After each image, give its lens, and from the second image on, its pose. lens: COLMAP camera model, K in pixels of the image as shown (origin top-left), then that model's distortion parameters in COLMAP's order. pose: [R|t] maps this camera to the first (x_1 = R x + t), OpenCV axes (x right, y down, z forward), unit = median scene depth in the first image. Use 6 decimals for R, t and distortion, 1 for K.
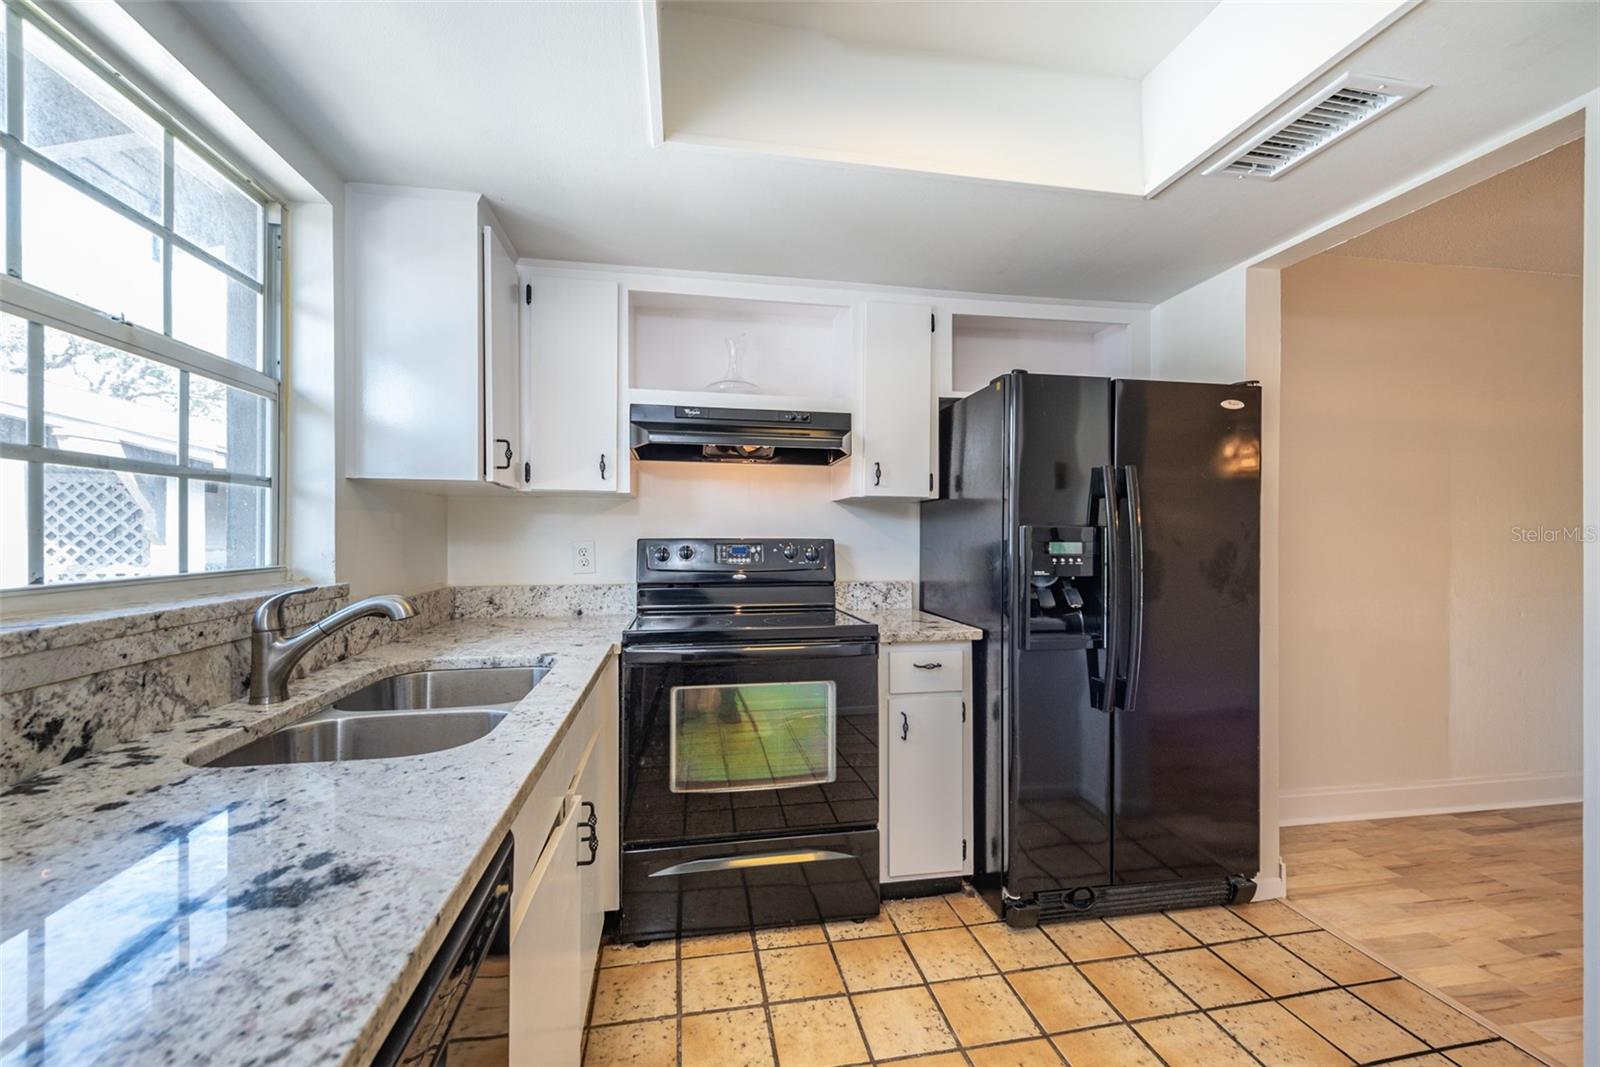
lens RADIAL K [[631.2, 0, 808.9], [0, 631.2, 534.4], [0, 0, 1]] dist [0.008148, -0.000194]
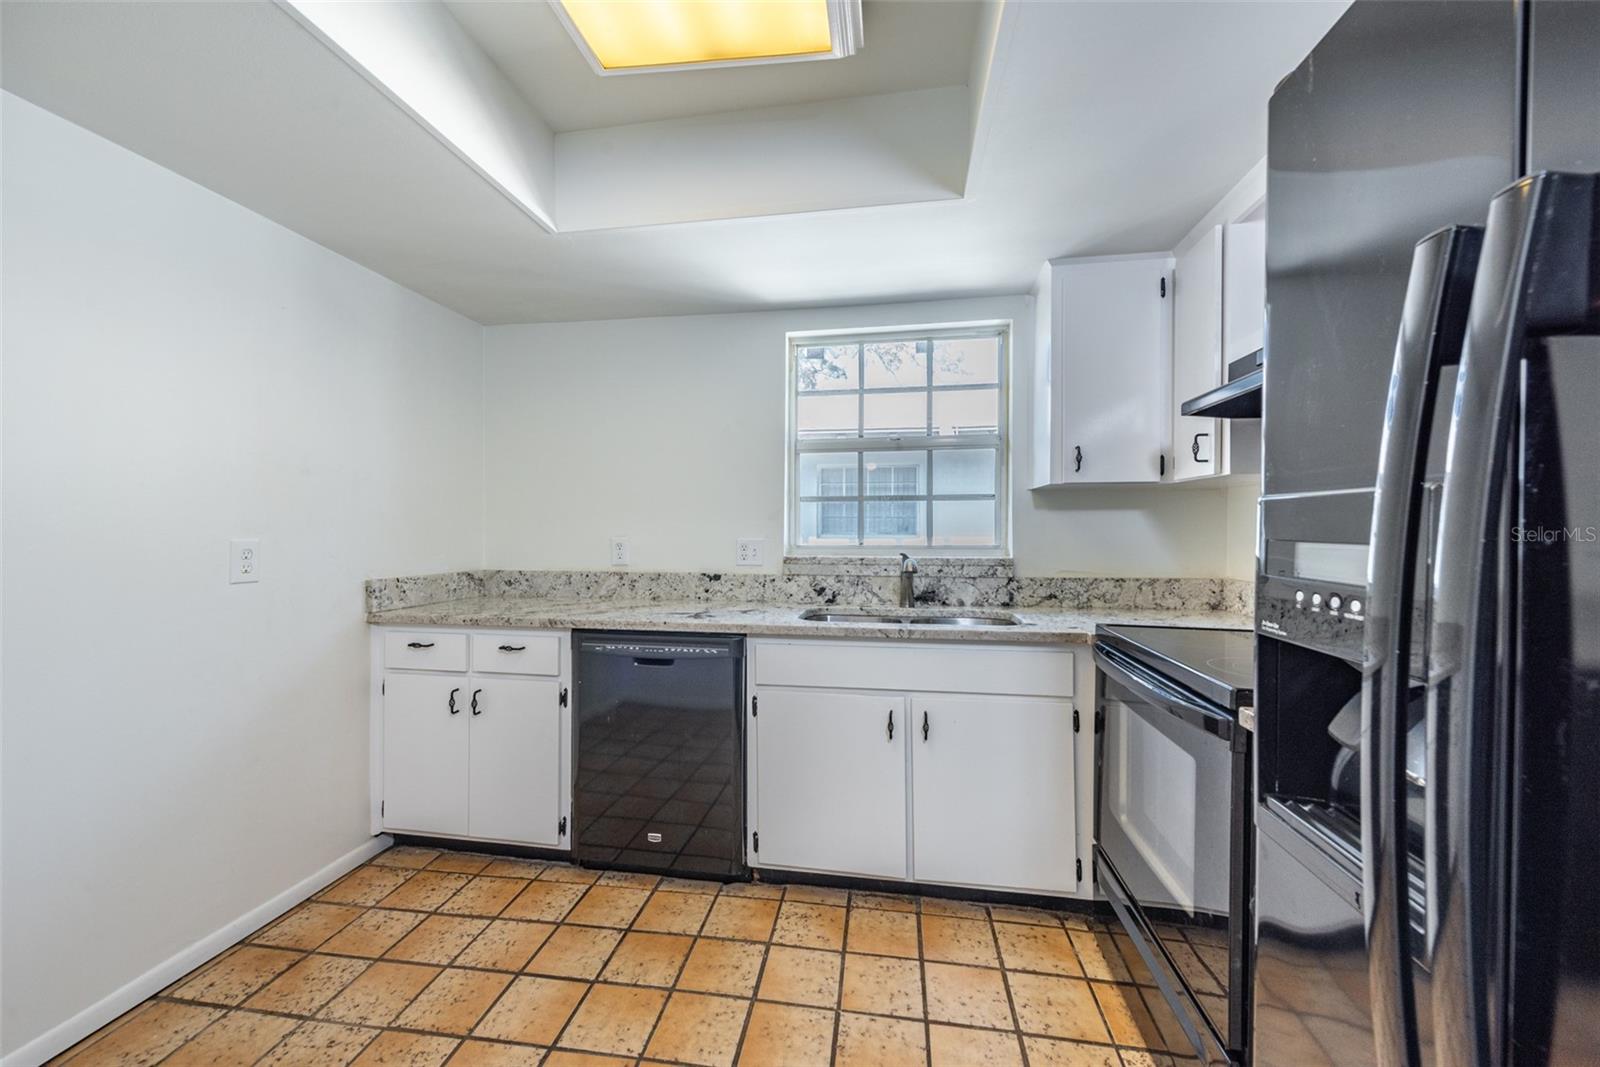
lens RADIAL K [[625.8, 0, 789.9], [0, 625.8, 538.0], [0, 0, 1]] dist [0.012979, -0.000384]
pose [[-0.343261, 0.011101, -0.939175, 1.515357], [-0.001908, 0.999920, 0.012516, 0.015528], [0.939238, 0.006089, -0.343212, 1.692821]]
